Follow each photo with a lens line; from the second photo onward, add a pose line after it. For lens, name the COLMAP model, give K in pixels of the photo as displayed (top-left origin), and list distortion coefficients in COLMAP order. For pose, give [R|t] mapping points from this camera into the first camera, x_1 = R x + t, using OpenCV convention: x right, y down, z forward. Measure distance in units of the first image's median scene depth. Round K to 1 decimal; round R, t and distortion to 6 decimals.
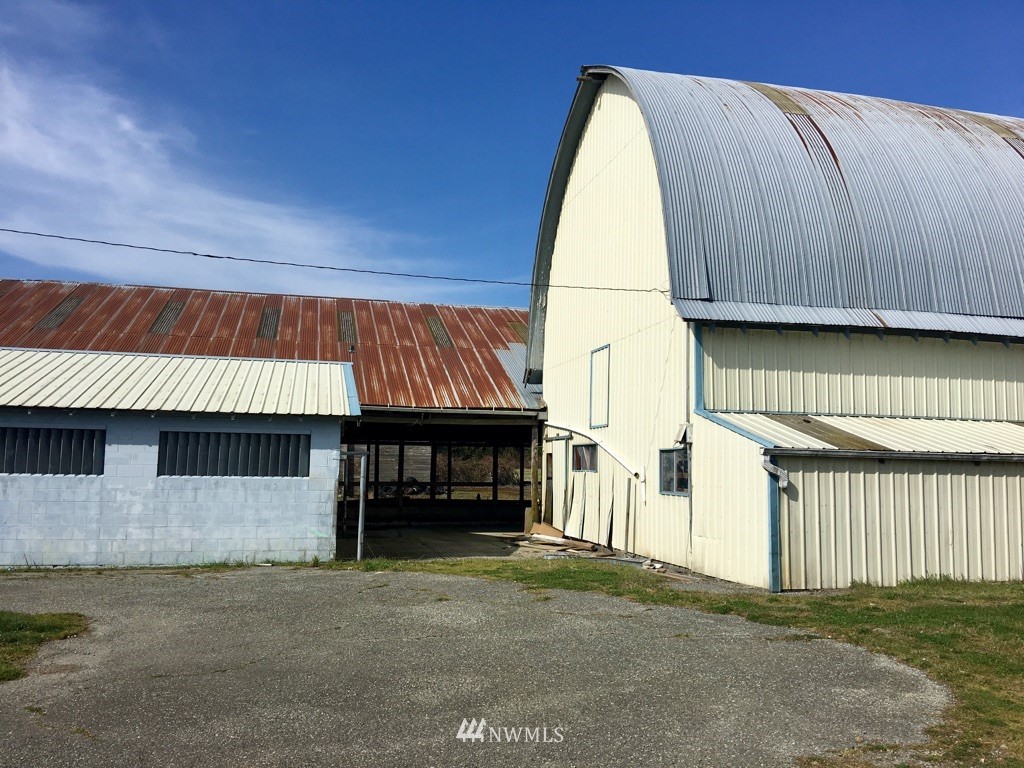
lens RADIAL K [[849.4, 0, 510.2], [0, 849.4, 381.9], [0, 0, 1]] dist [0.087285, -0.149157]
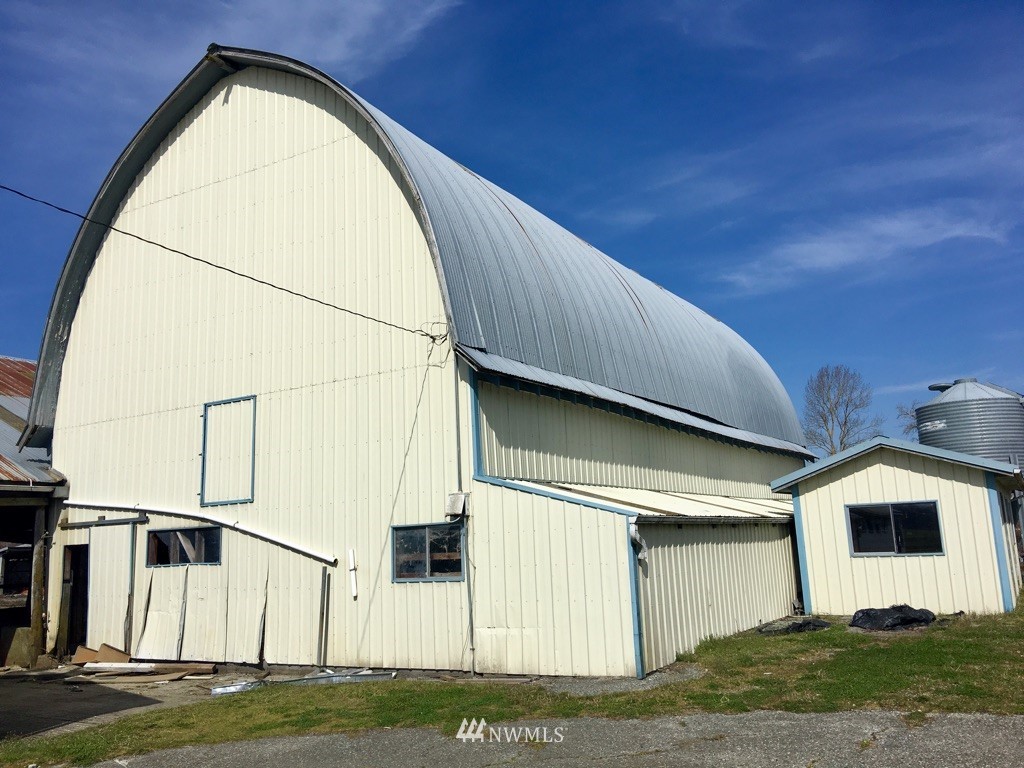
lens RADIAL K [[849.4, 0, 510.2], [0, 849.4, 381.9], [0, 0, 1]] dist [0.087285, -0.149157]
pose [[0.690872, 0.087970, 0.717605, -0.266883], [-0.018250, 0.994375, -0.104329, 0.019536], [-0.722747, 0.058982, 0.688591, 0.273579]]
